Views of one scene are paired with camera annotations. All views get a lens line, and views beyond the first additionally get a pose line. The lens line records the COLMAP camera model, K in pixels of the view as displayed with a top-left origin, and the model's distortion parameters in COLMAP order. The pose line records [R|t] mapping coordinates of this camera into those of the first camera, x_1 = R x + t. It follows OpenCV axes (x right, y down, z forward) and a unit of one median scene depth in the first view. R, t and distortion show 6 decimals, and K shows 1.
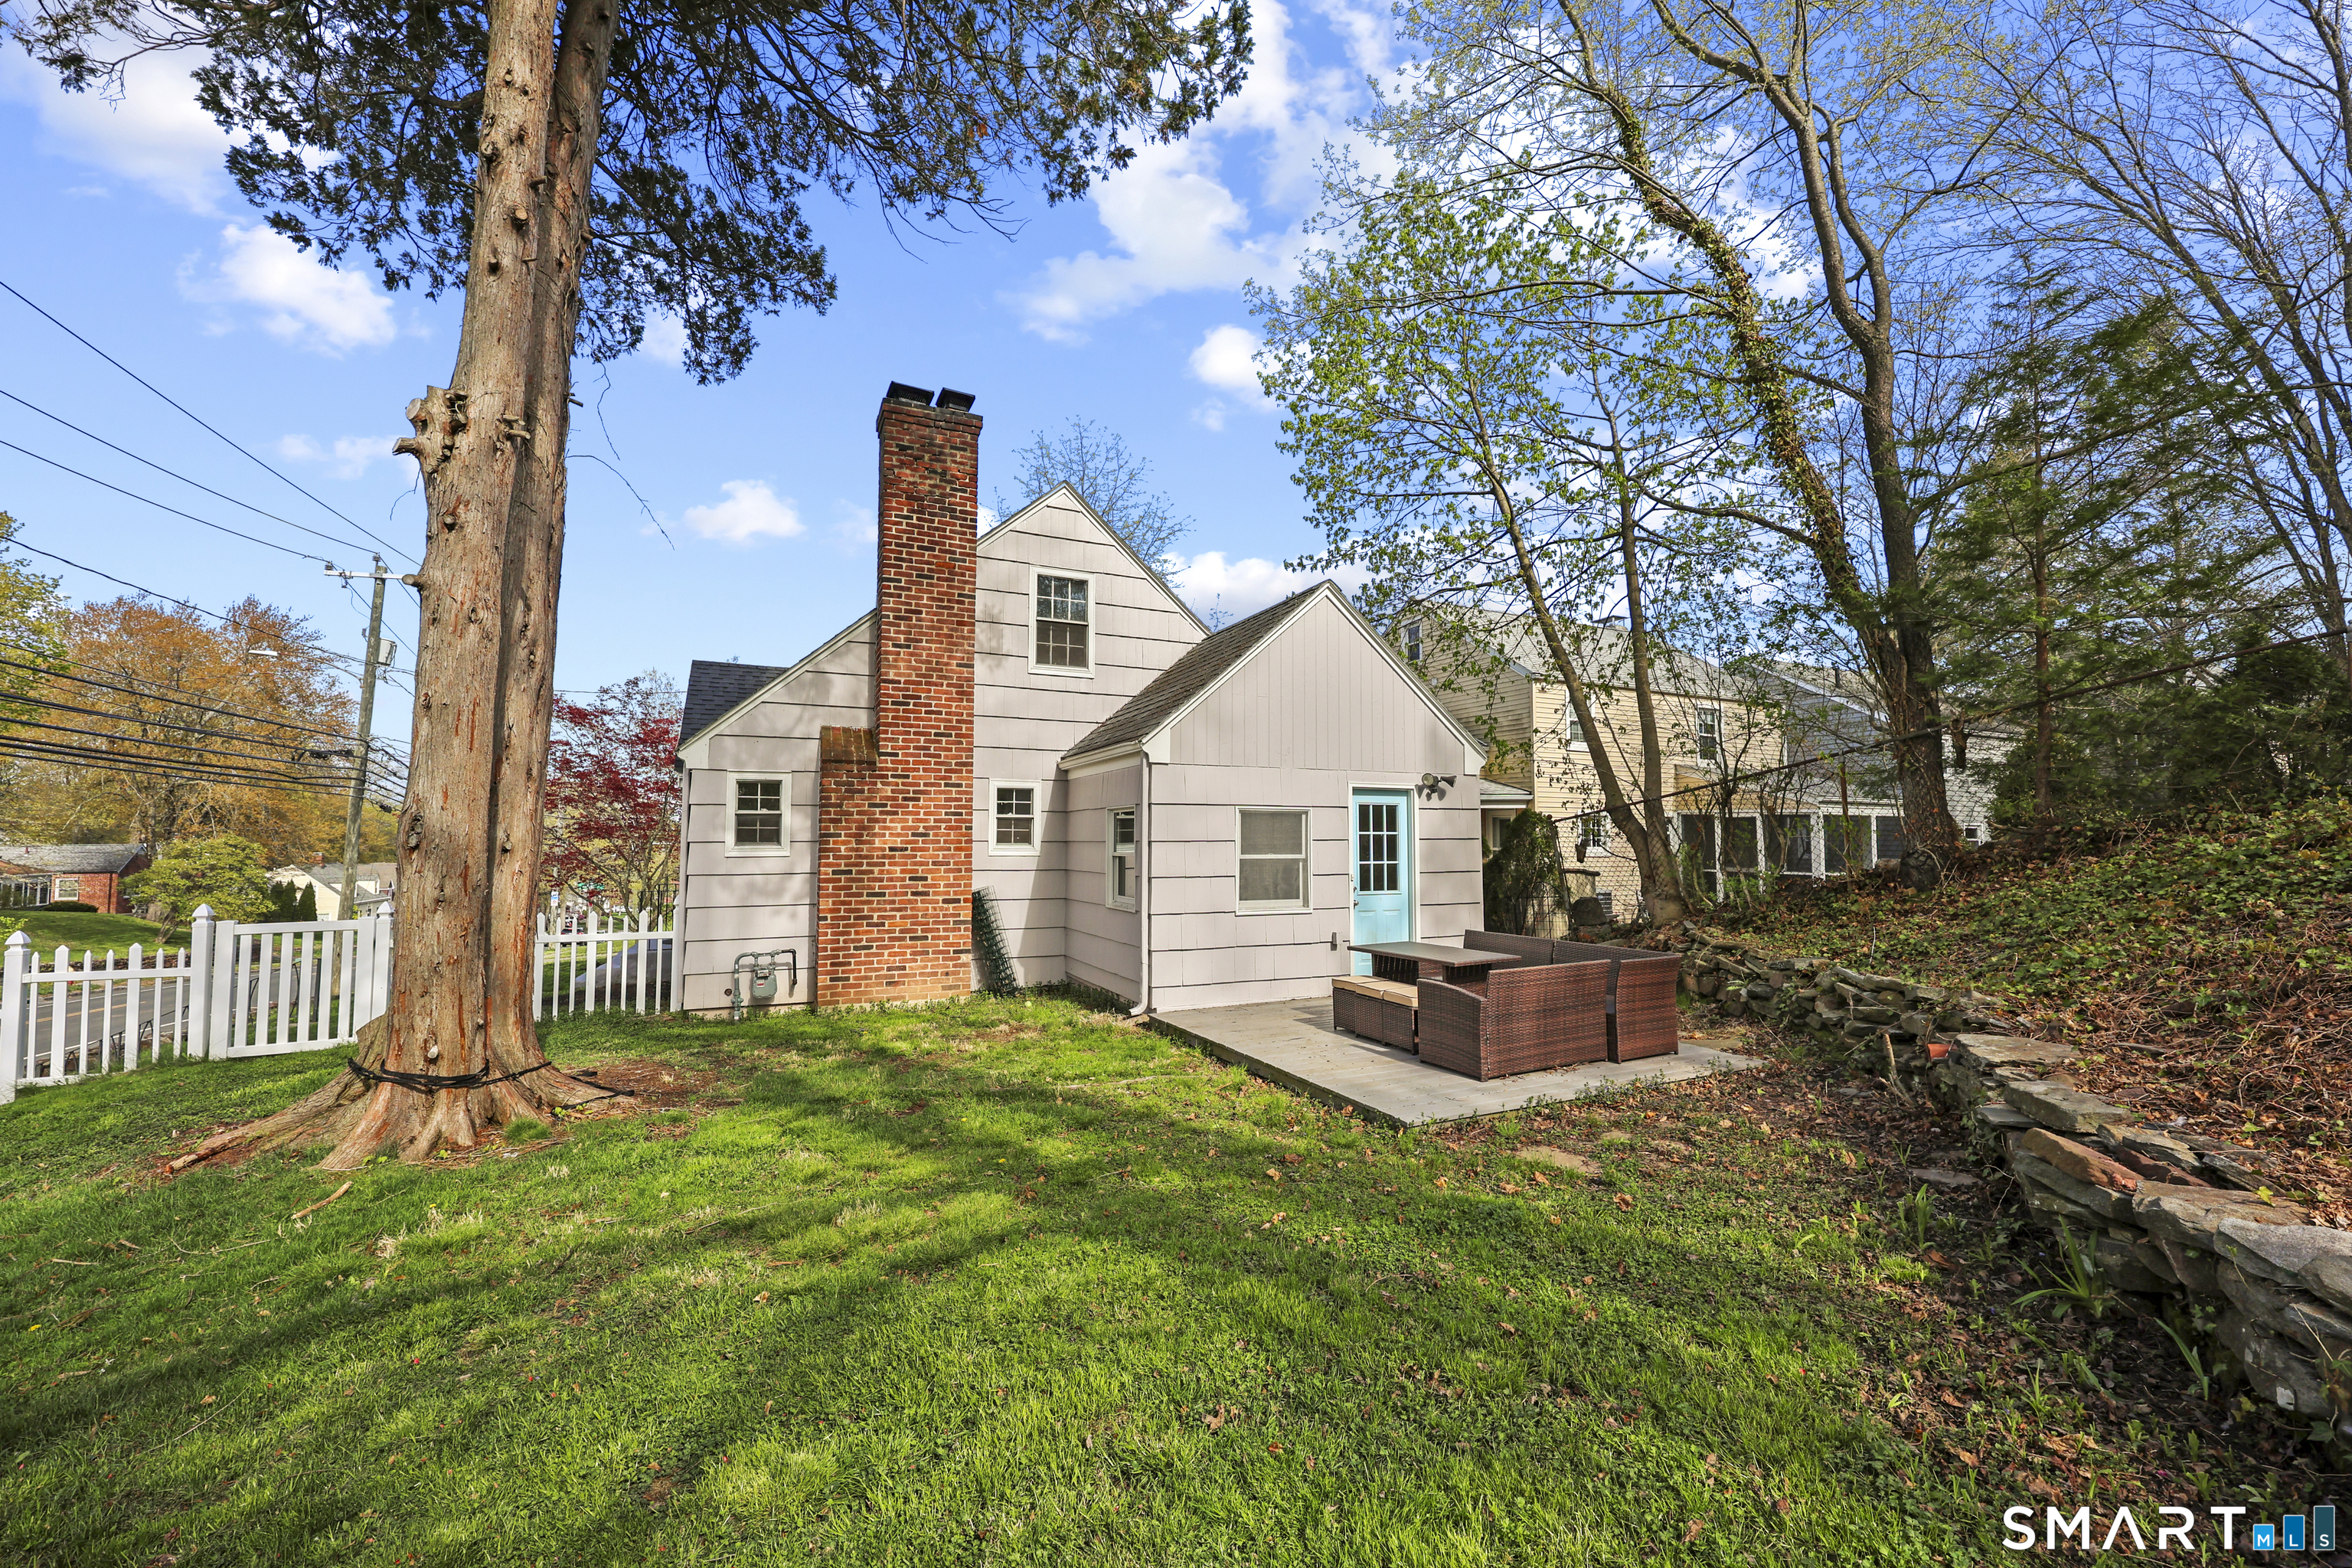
lens RADIAL K [[938.7, 0, 1188.1], [0, 938.7, 778.5], [0, 0, 1]] dist [-0.004908, 0.000040]
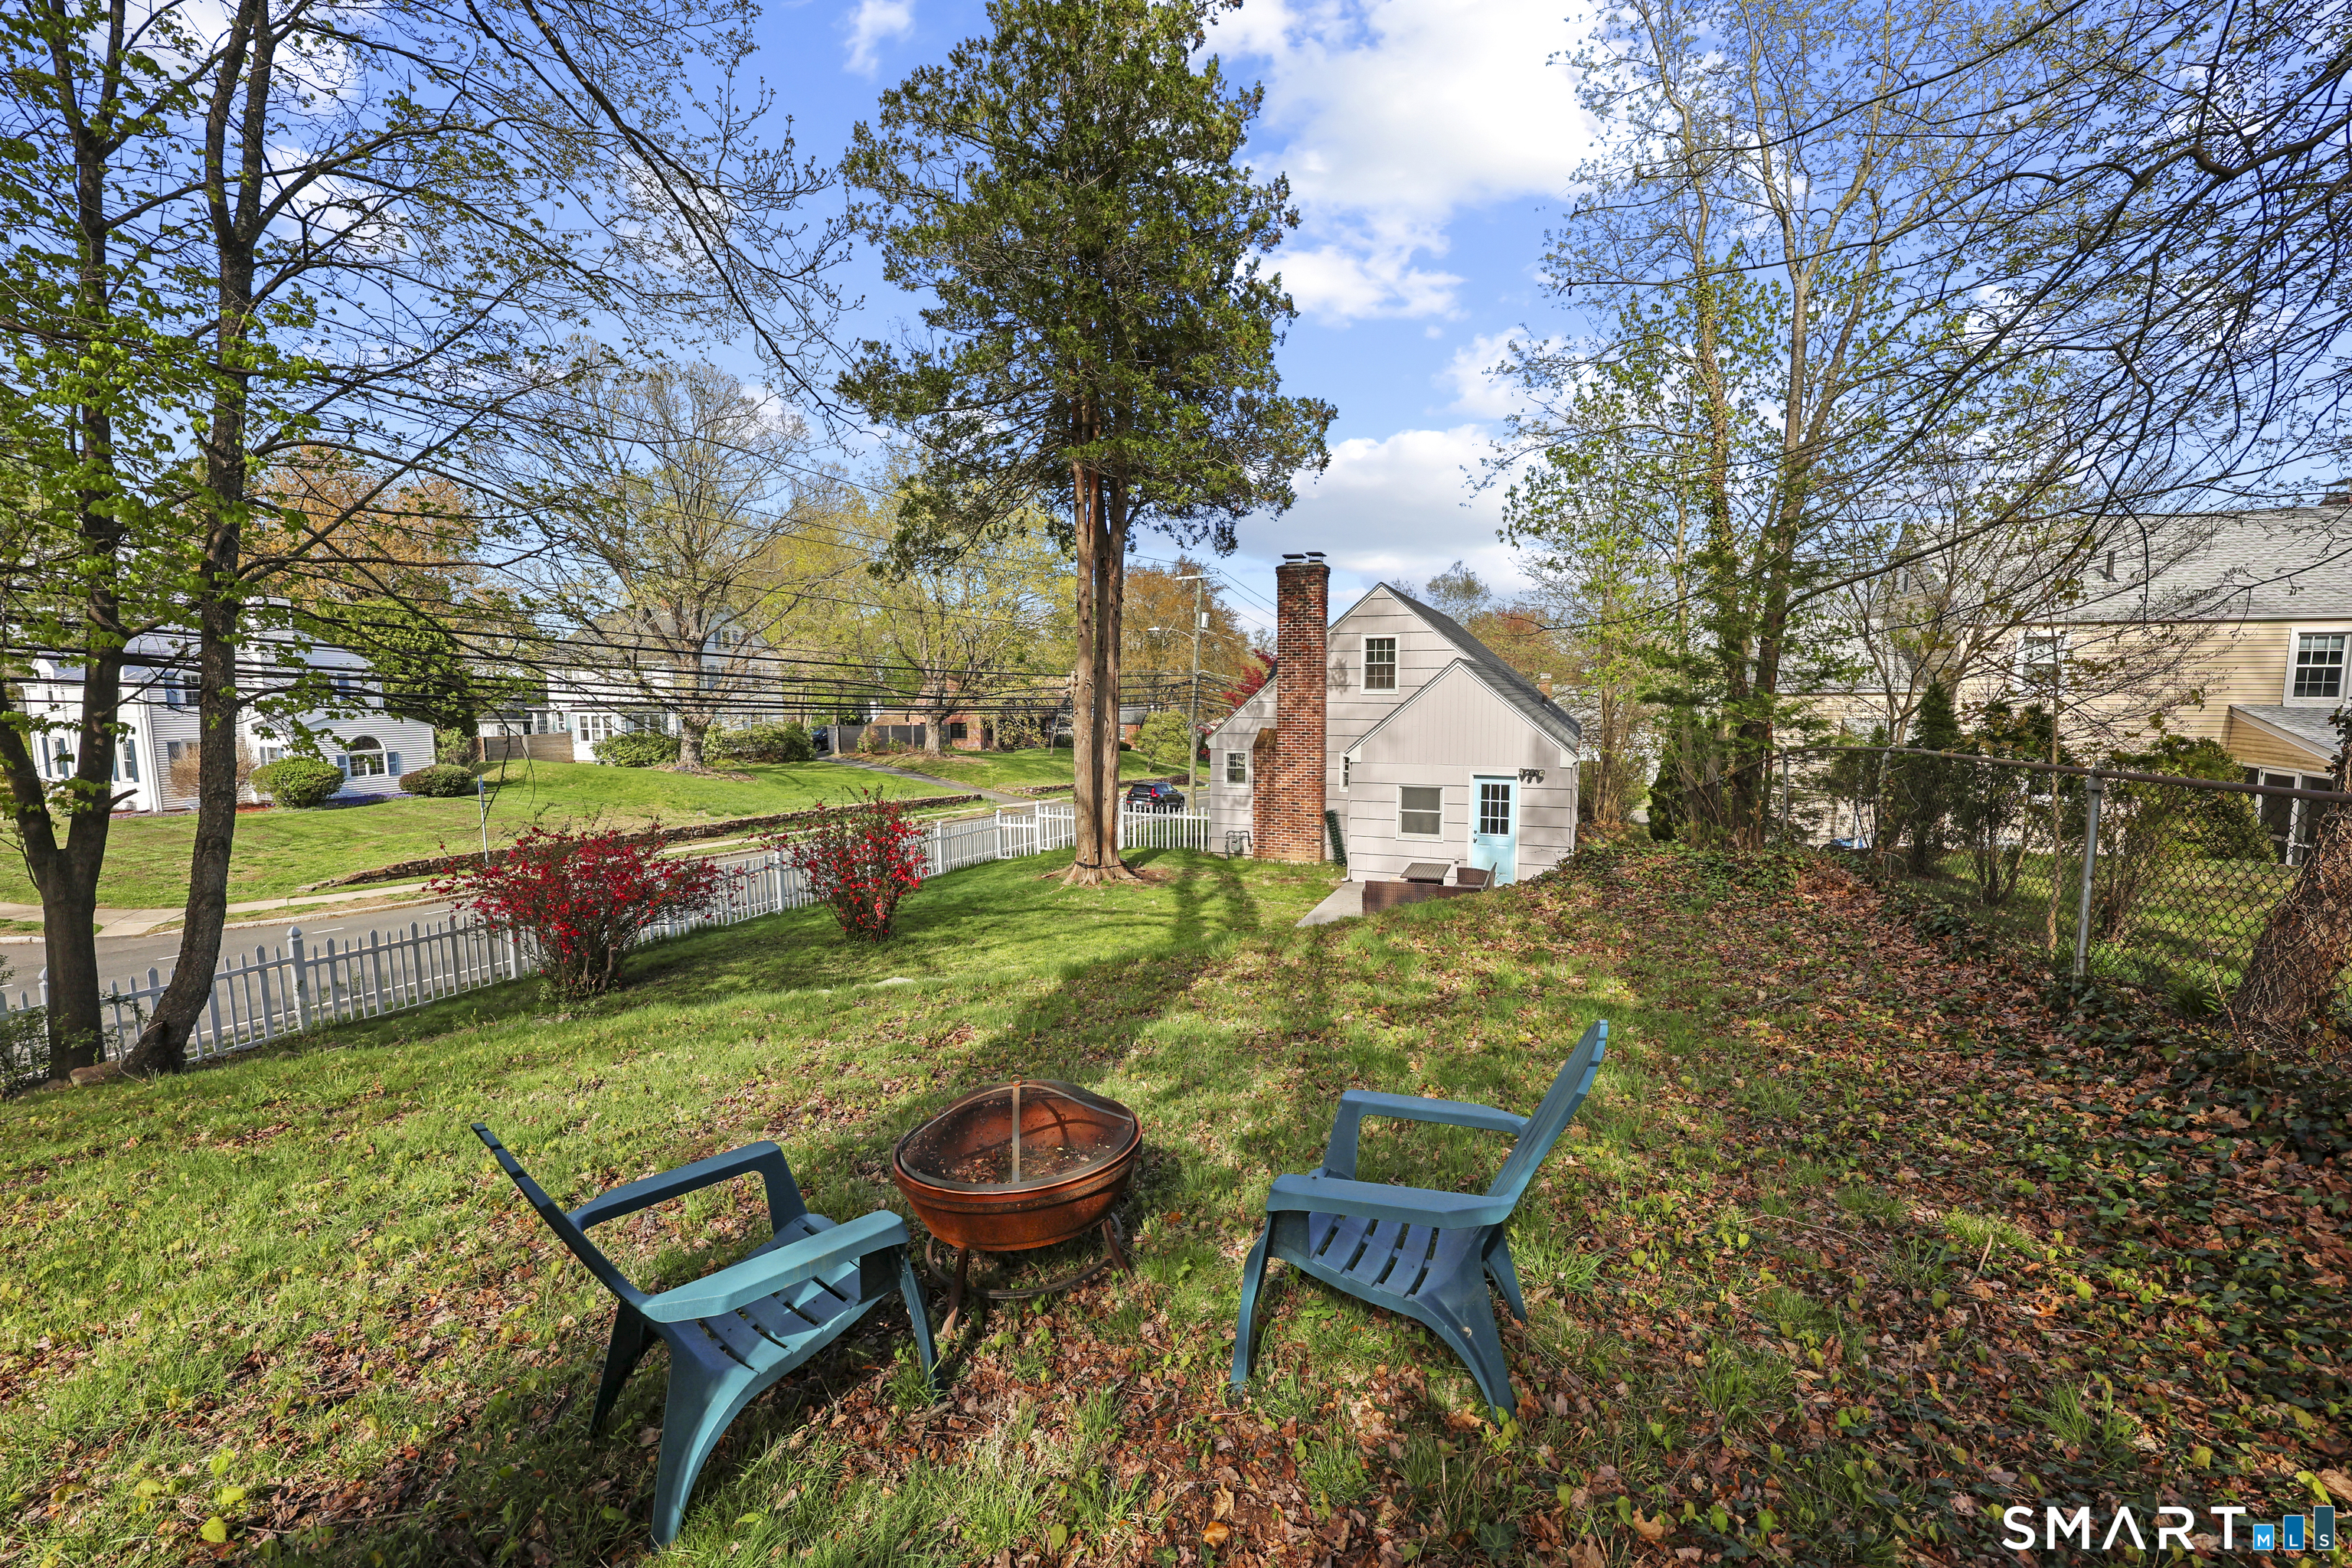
lens RADIAL K [[938.7, 0, 1188.1], [0, 938.7, 778.5], [0, 0, 1]] dist [-0.004908, 0.000040]
pose [[0.693864, 0.066375, -0.717040, 1.048505], [0.050455, 0.988815, 0.140357, -0.255054], [0.718336, -0.133567, 0.682754, -0.590260]]
